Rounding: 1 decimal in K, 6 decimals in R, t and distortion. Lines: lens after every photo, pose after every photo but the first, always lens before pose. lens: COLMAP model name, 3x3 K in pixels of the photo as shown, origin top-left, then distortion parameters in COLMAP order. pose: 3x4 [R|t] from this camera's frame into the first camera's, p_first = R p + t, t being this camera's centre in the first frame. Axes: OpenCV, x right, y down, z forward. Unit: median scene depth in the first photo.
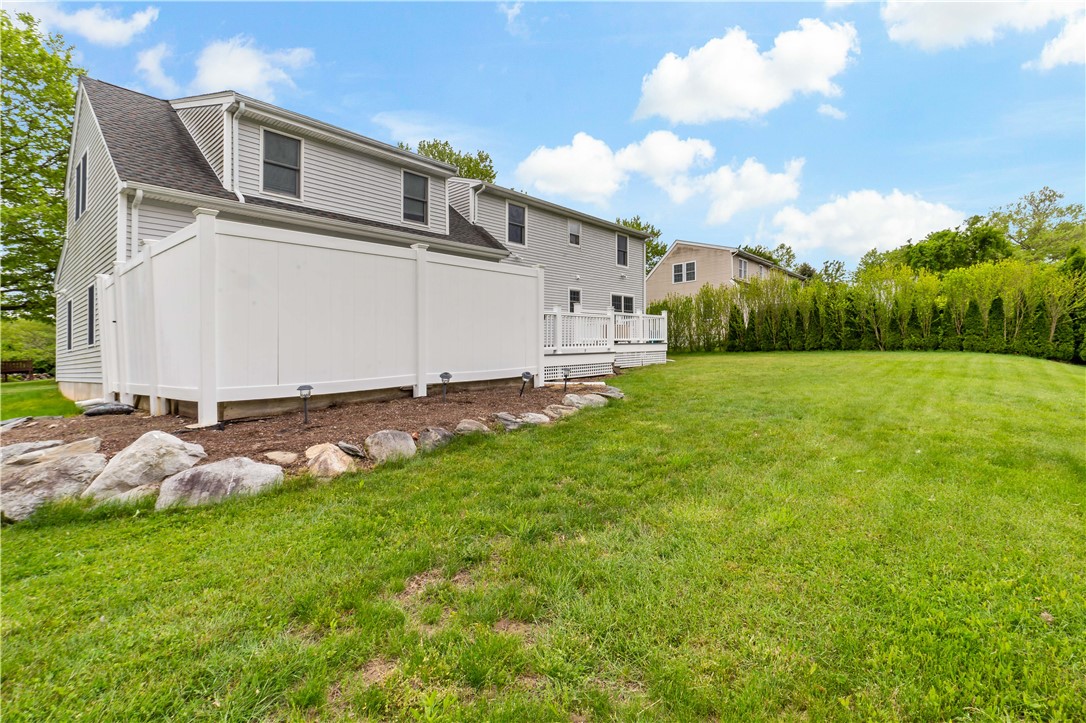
lens RADIAL K [[495.1, 0, 540.1], [0, 495.1, 350.0], [0, 0, 1]] dist [-0.018027, 0.000197]
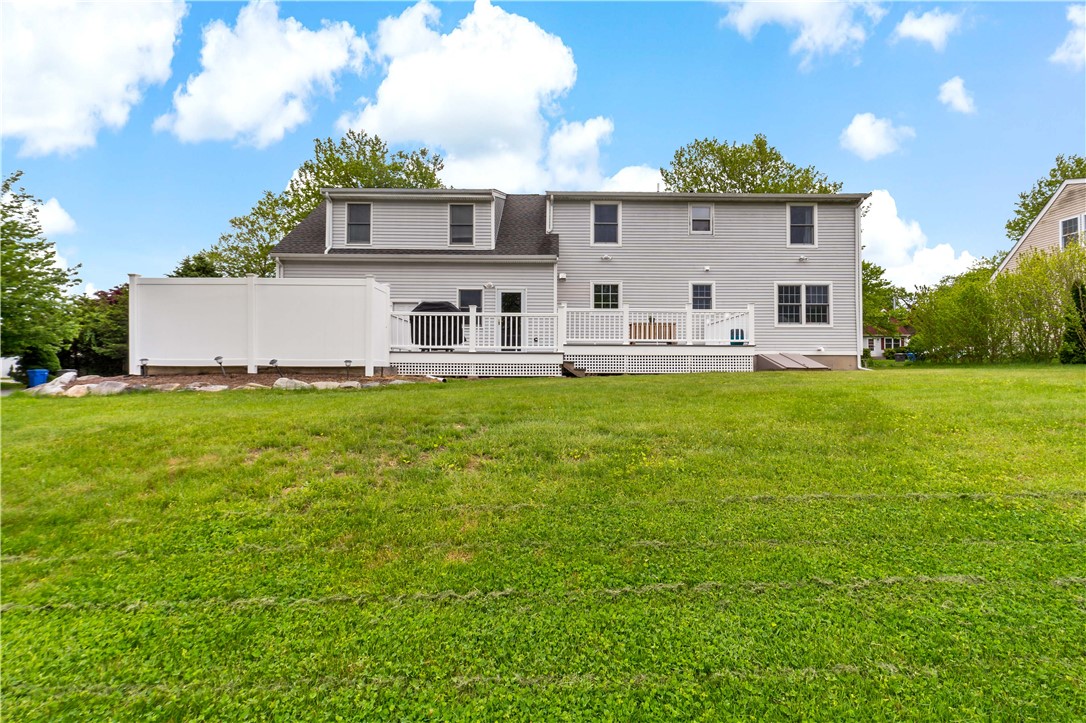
lens RADIAL K [[495.1, 0, 540.1], [0, 495.1, 350.0], [0, 0, 1]] dist [-0.018027, 0.000197]
pose [[0.666565, 0.020715, -0.745159, 0.834586], [-0.022854, 0.999712, 0.007347, -0.007530], [0.745097, 0.012133, 0.666846, 0.338237]]
